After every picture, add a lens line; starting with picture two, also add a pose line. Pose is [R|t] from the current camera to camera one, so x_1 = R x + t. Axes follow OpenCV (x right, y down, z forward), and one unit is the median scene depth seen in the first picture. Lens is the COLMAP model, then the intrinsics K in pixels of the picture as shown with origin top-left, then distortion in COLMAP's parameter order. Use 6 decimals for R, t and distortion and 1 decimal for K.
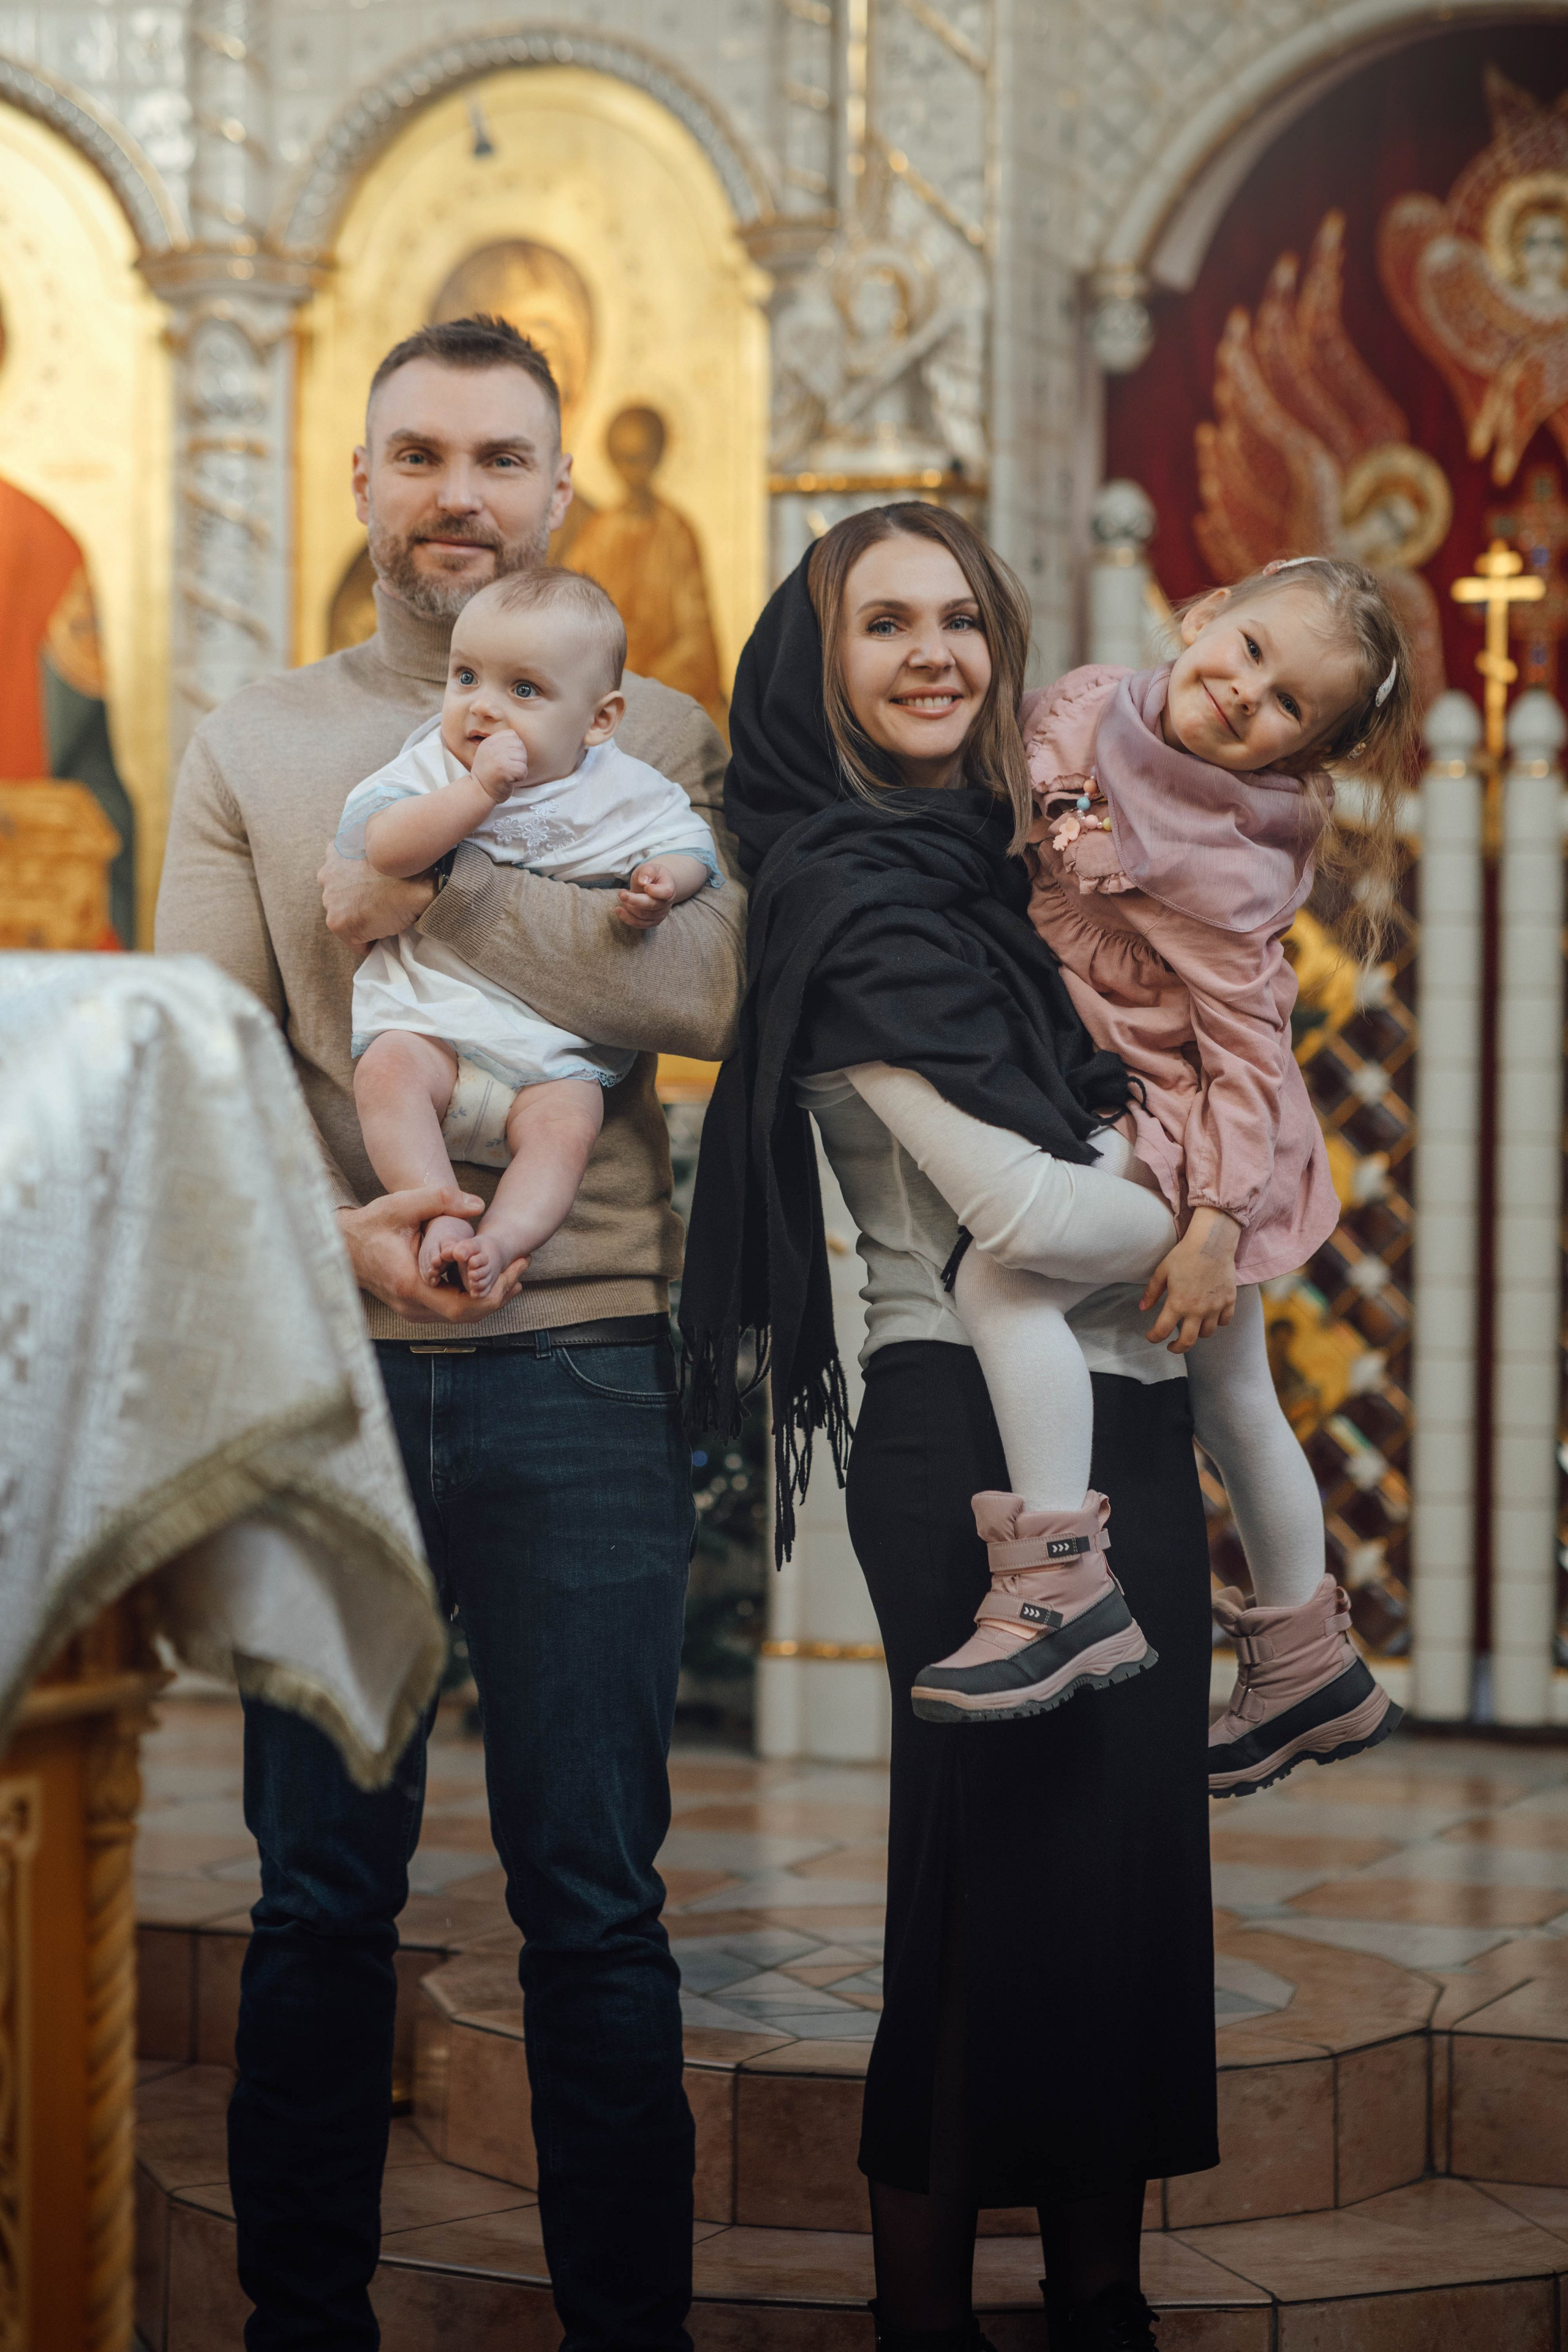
lens RADIAL K [[5465.1, 0, 784.0], [0, 5465.1, 1176.0], [0, 0, 1]] dist [-0.002308, 0.327121]
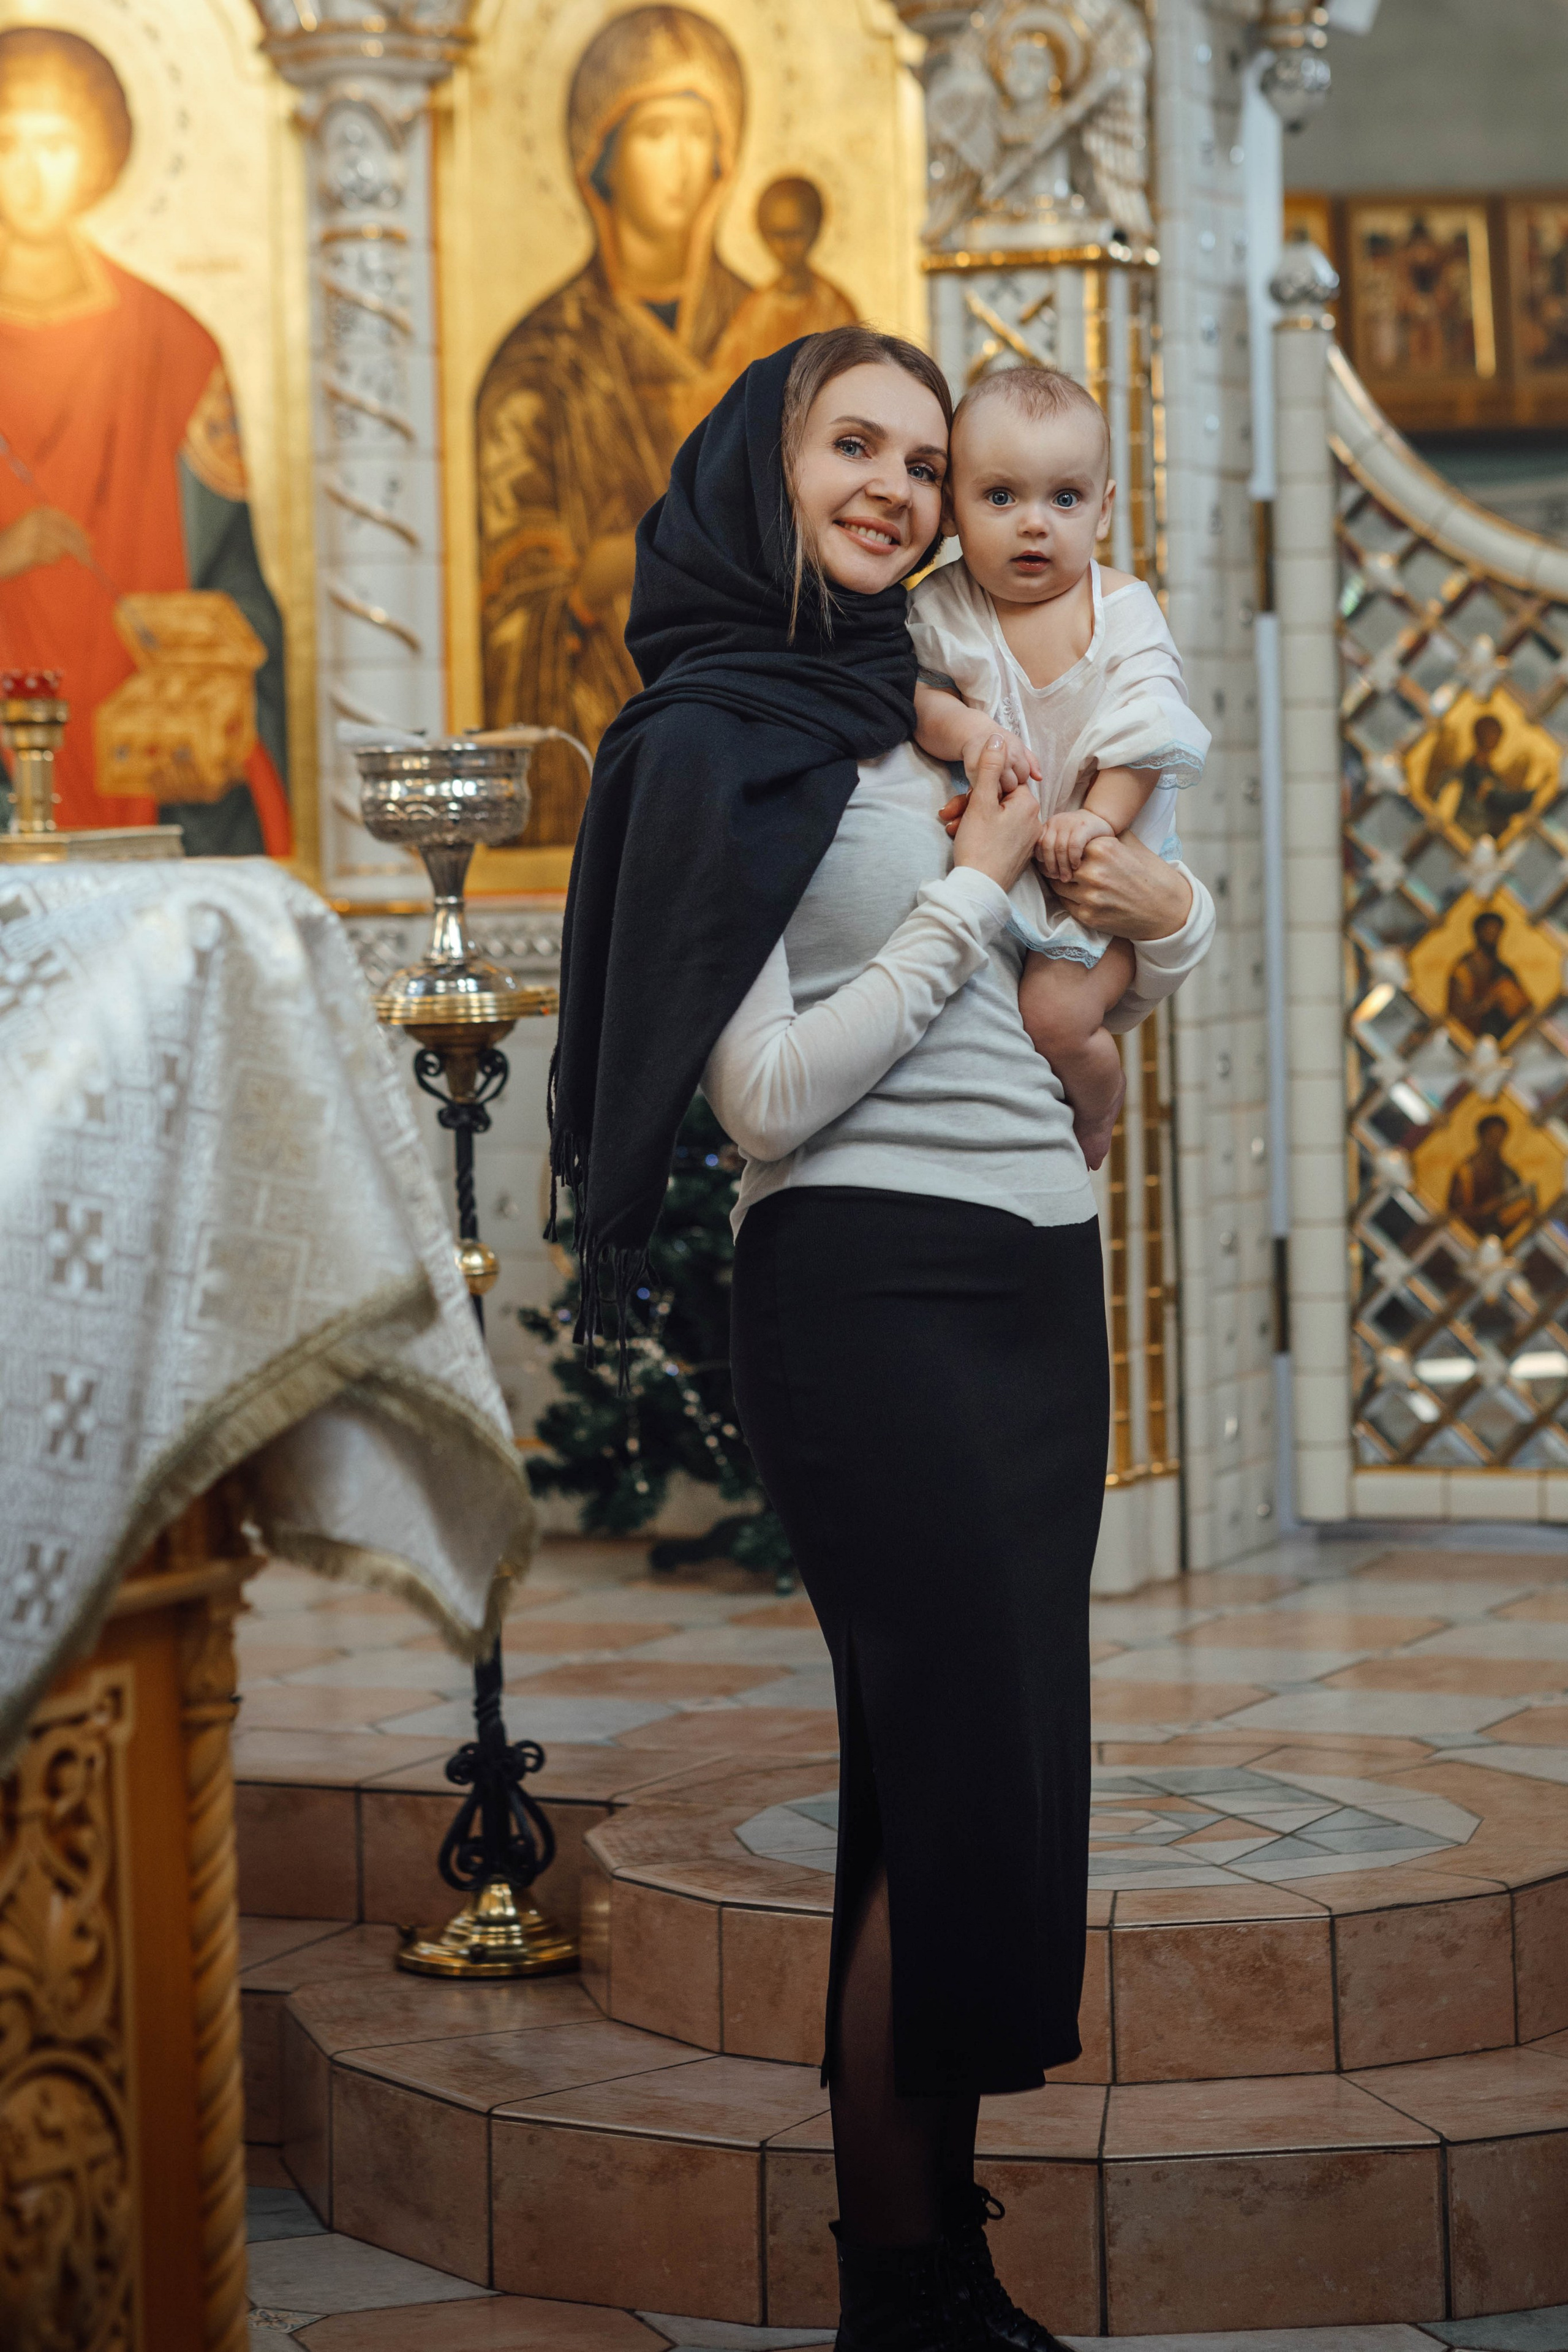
lens RADIAL K [[6005.1, 0, 821.4], [0, 6005.1, 1087.2], [0, 0, 1]] dist [0.009862, 0.202750]
pose [[0.998677, -0.029501, -0.042115, 0.018864], [0.030644, 0.999172, 0.026771, -0.010788], [0.041291, -0.028026, 0.998754, -0.052913]]
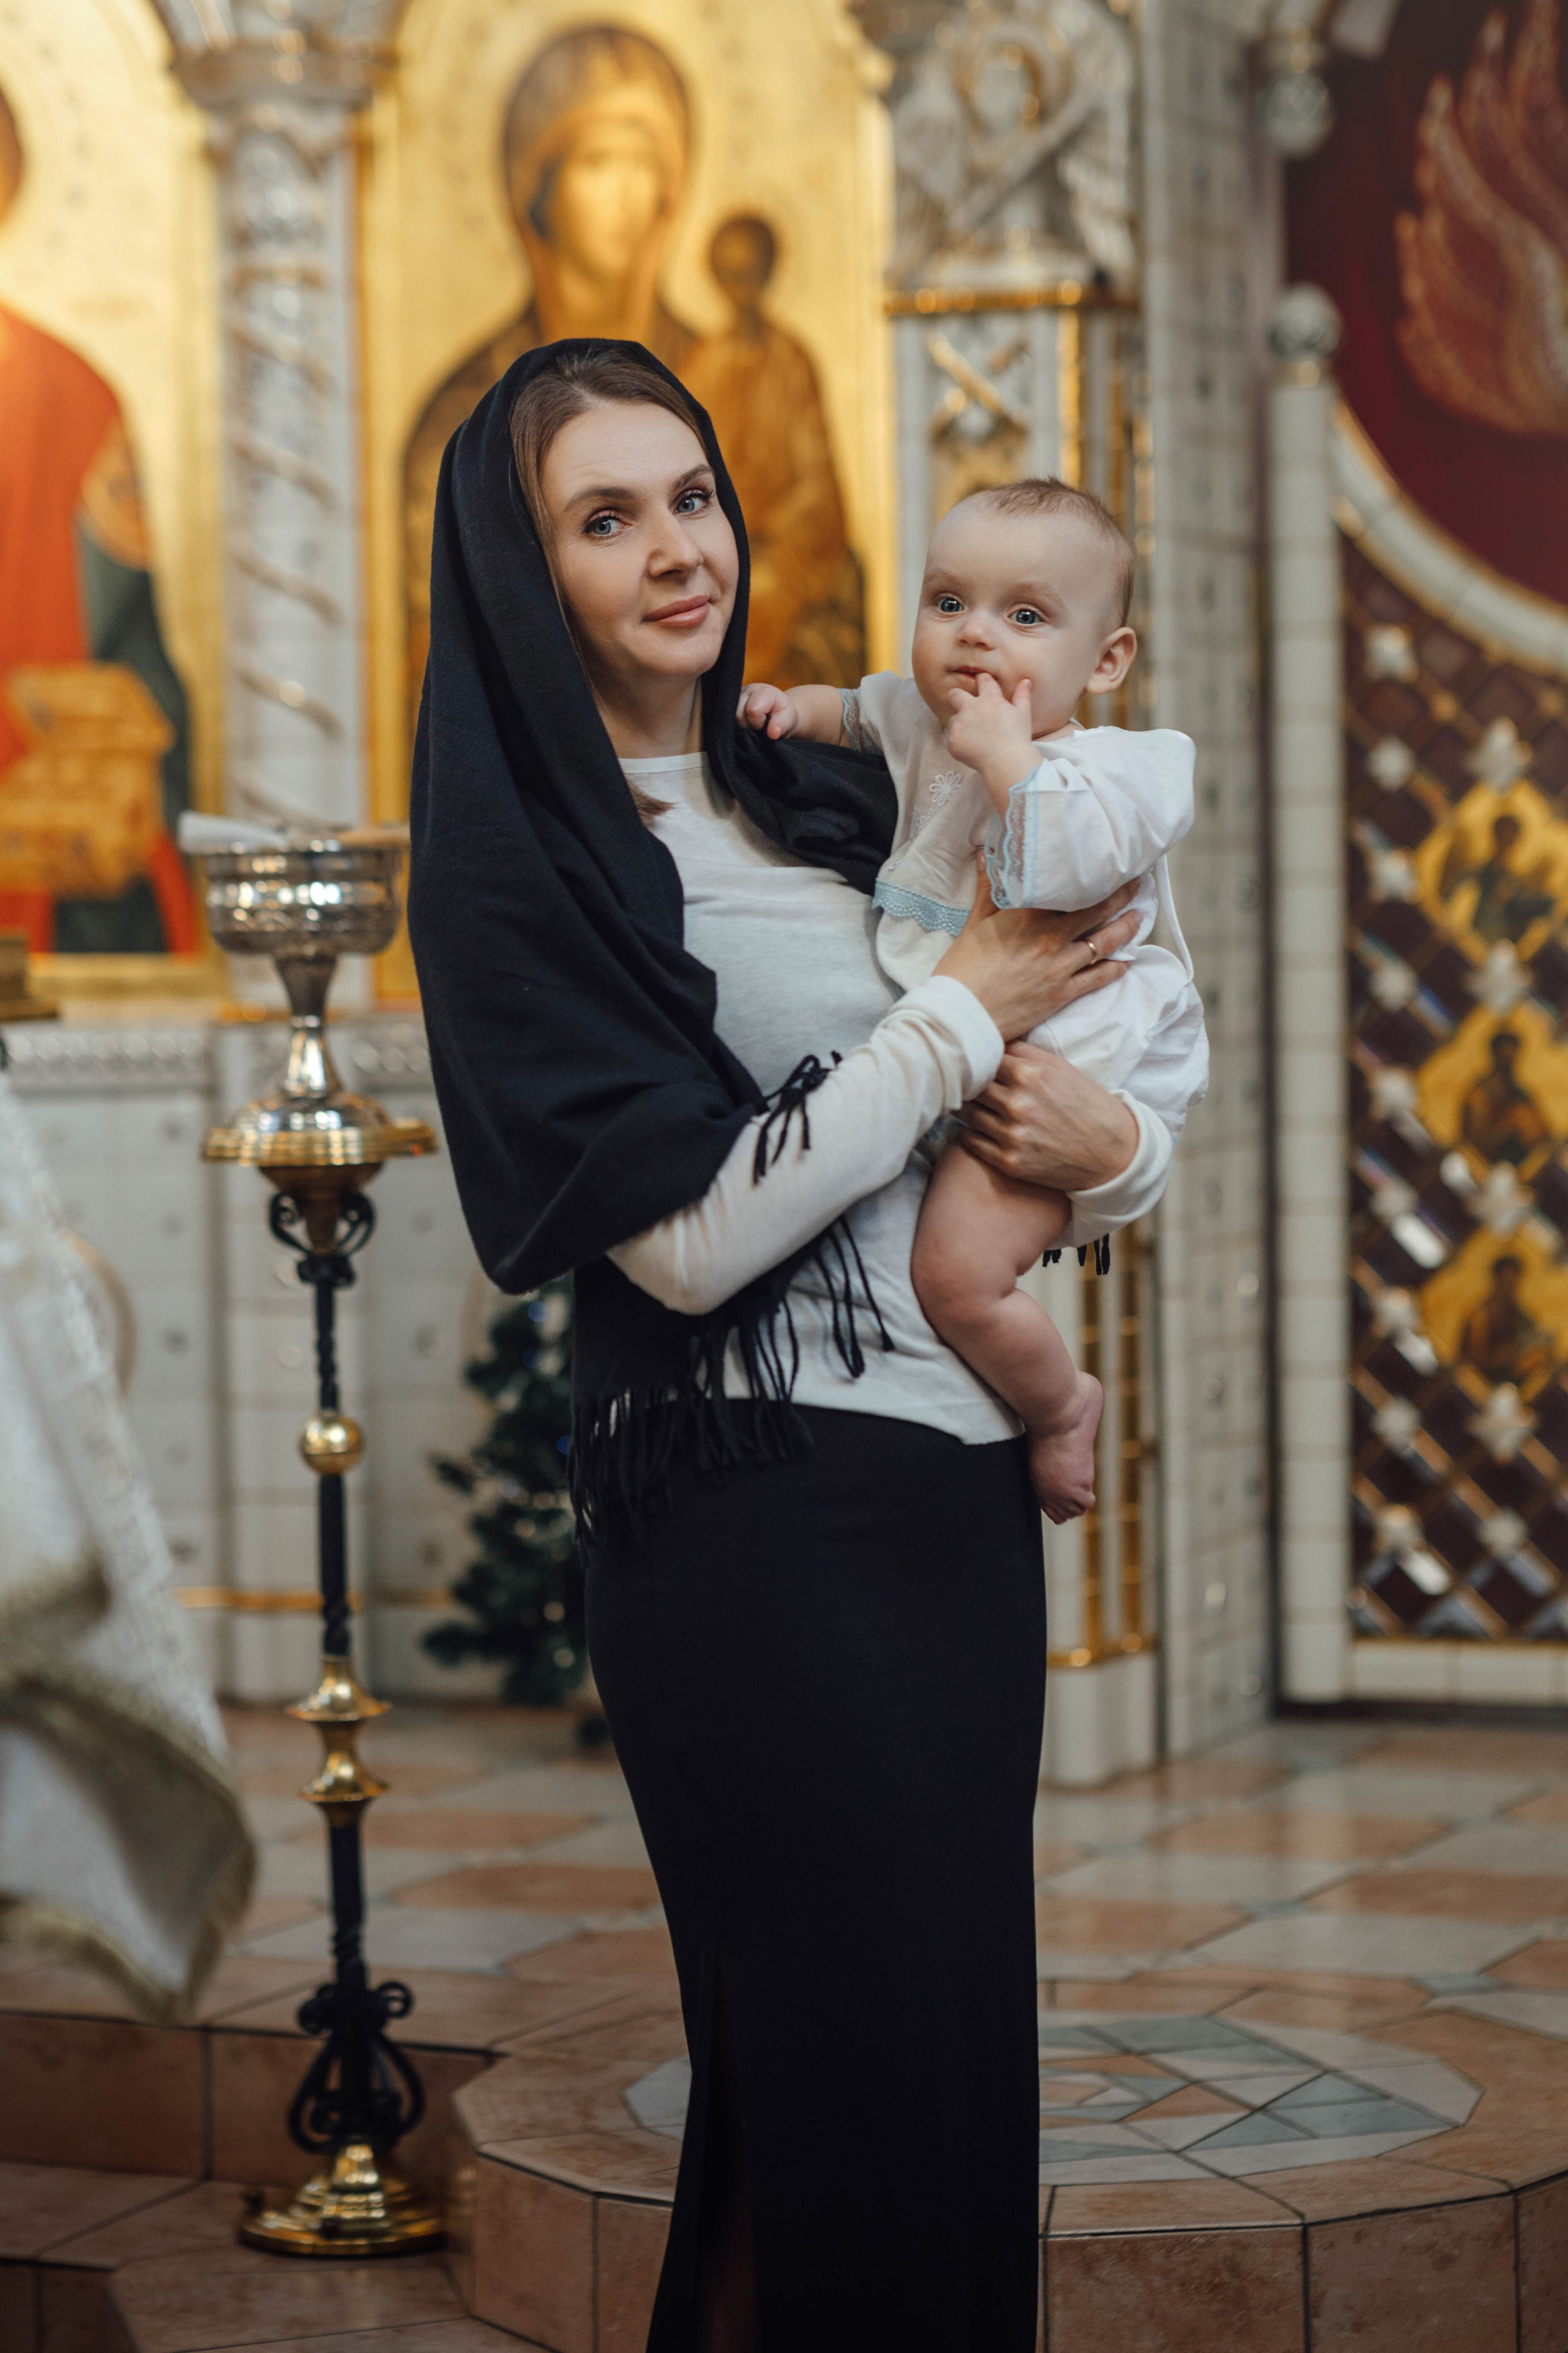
lens RADIAL K [[5836.6, 0, 737.4], [0, 5836.6, 1264.5], [0, 0, 1]] dist [0.034518, 0.015562]
pose [[0.997704, -0.020782, -0.064465, 0.029665], [0.023709, 0.998707, 0.044974, -0.017122], [0.063447, -0.046399, 0.996906, 0.072652]]
